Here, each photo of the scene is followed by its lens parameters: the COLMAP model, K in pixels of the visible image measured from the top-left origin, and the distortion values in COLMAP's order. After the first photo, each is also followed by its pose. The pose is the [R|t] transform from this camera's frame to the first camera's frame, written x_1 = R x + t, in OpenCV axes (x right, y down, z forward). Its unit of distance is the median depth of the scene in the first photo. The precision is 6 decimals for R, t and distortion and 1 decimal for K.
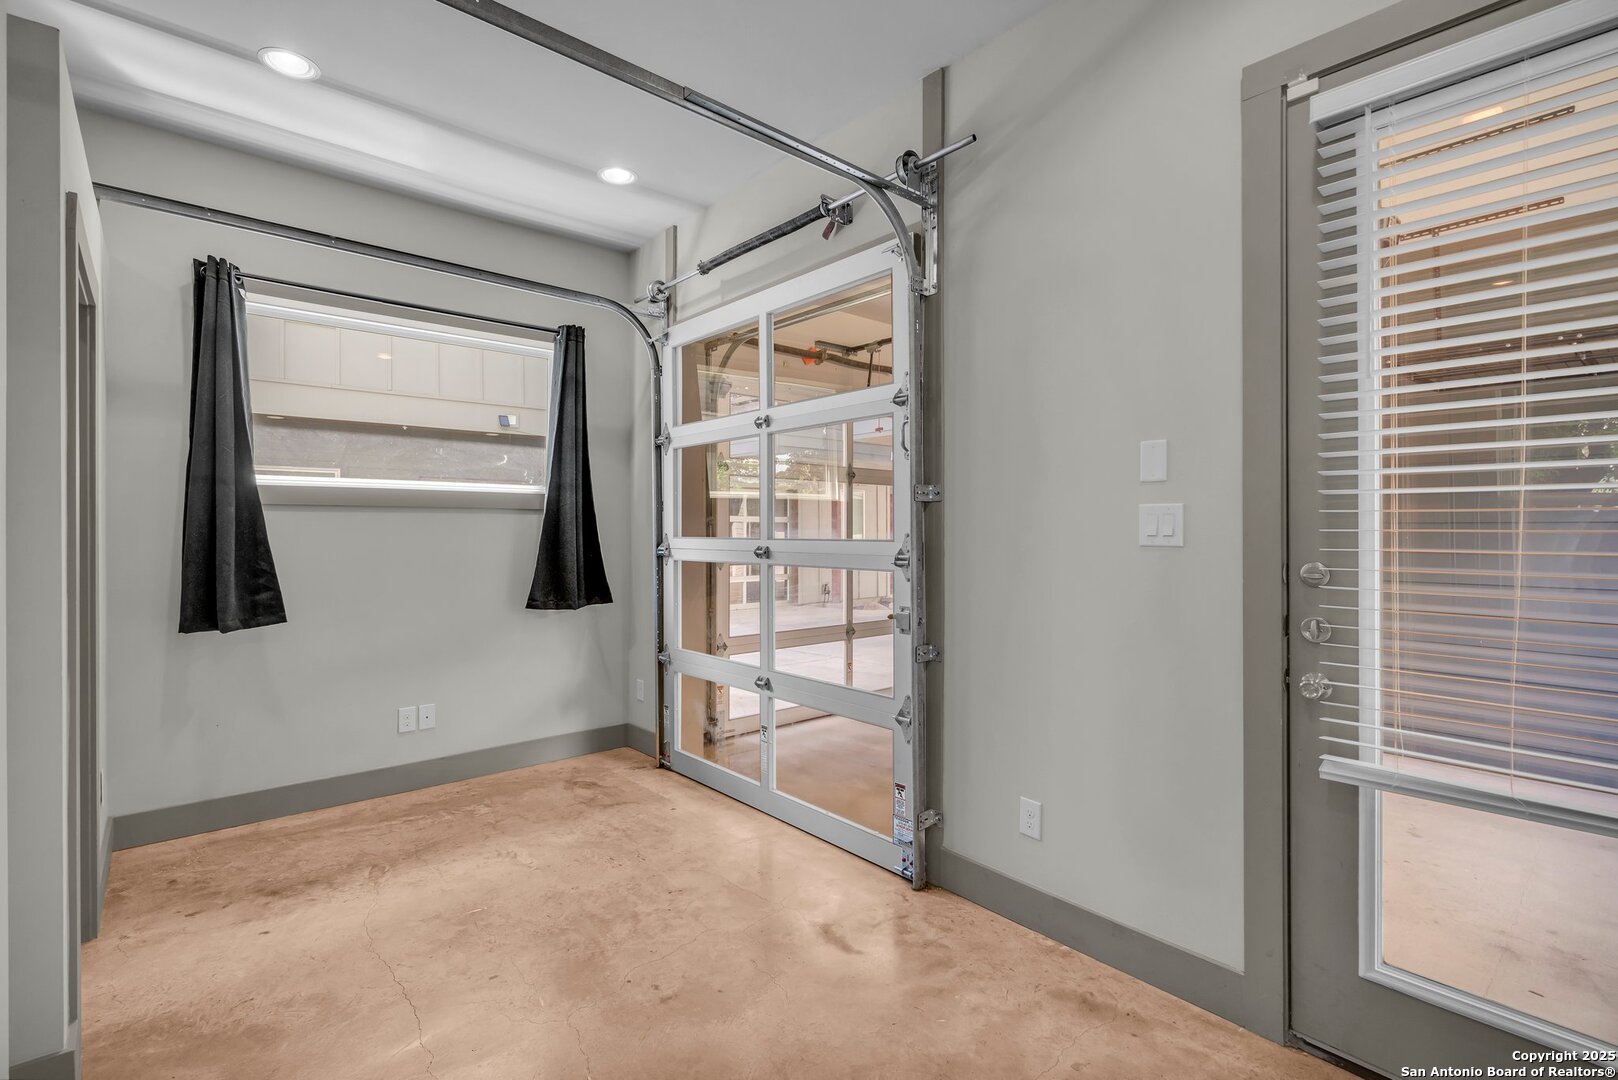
lens RADIAL K [[725.2, 0, 809.0], [0, 725.2, 540.0], [0, 0, 1]] dist [0.010021, -0.000195]
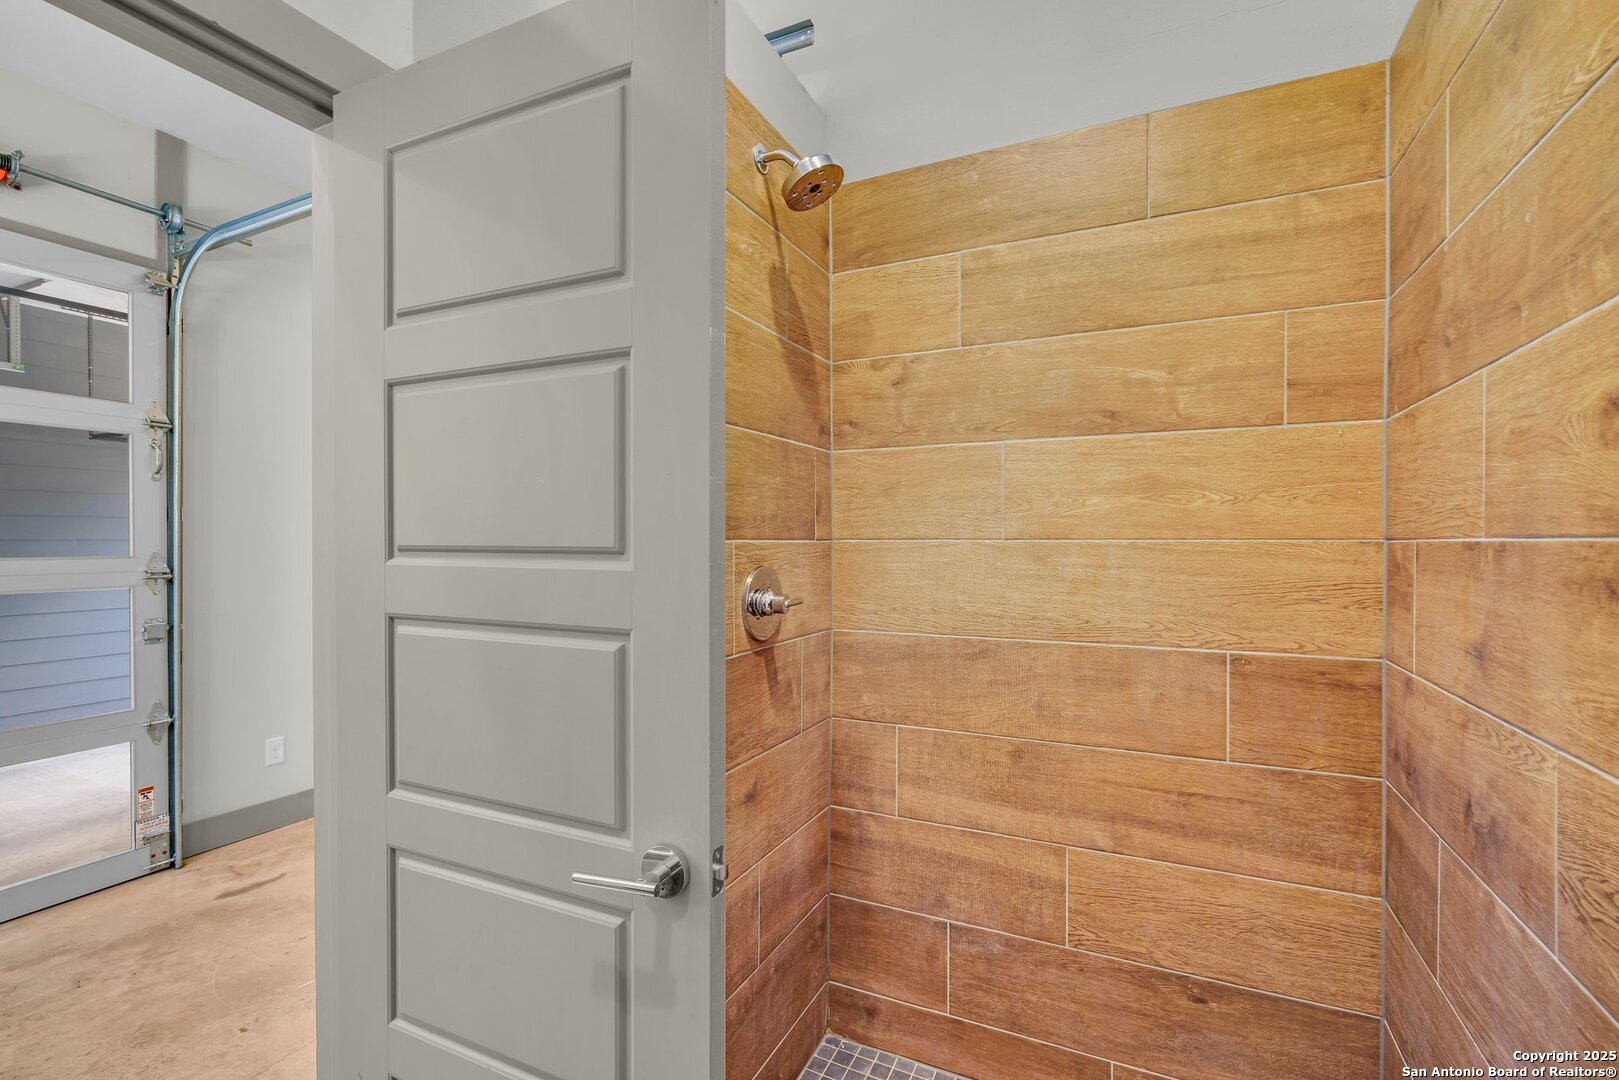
lens RADIAL K [[735.8, 0, 809.5], [0, 735.8, 540.0], [0, 0, 1]] dist [0.000042, -0.000005]
pose [[-0.420370, 0.009455, 0.907303, -1.318161], [0.009497, 0.999937, -0.006020, -0.005143], [-0.907303, 0.006086, -0.420433, 0.612429]]
